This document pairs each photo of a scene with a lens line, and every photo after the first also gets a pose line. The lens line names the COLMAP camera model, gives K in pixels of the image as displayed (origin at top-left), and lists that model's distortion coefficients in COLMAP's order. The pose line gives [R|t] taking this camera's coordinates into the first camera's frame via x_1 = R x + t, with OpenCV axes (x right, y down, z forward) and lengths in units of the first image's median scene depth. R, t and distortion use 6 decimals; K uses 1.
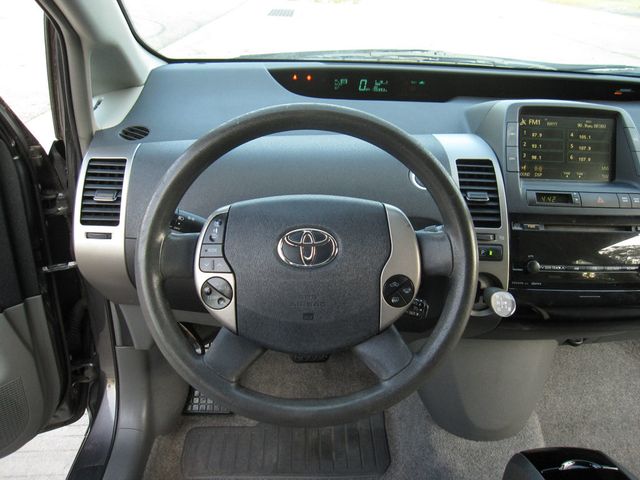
lens RADIAL K [[524.0, 0, 325.2], [0, 524.0, 236.5], [0, 0, 1]] dist [-0.078259, 0.048236]
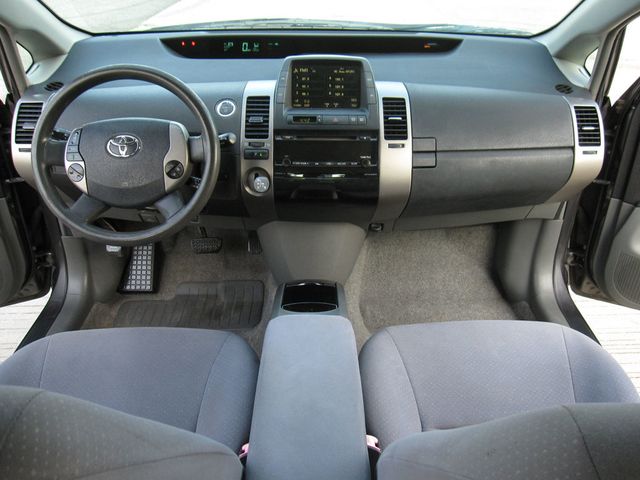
lens RADIAL K [[524.0, 0, 326.8], [0, 524.0, 238.8], [0, 0, 1]] dist [-0.078259, 0.048236]
pose [[0.999154, -0.010706, -0.039704, 0.443242], [0.013914, 0.996582, 0.081431, 0.123282], [0.038696, -0.081915, 0.995888, -0.464891]]
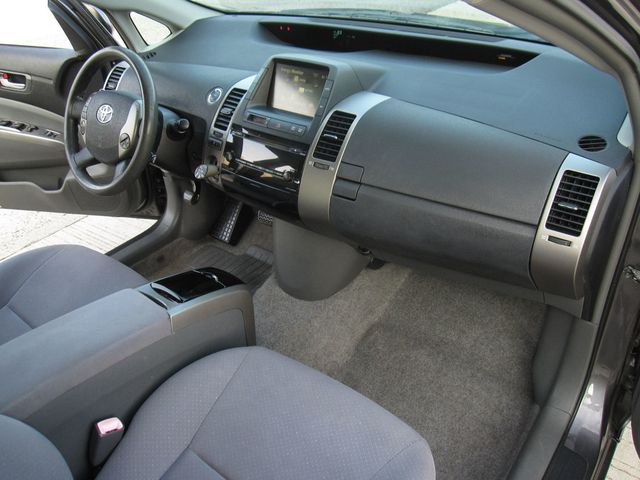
lens RADIAL K [[524.0, 0, 336.3], [0, 524.0, 233.7], [0, 0, 1]] dist [-0.078259, 0.048236]
pose [[0.761587, 0.288069, -0.580518, 1.271882], [-0.219862, 0.957499, 0.186698, -0.070022], [0.609627, -0.014553, 0.792555, -0.075102]]
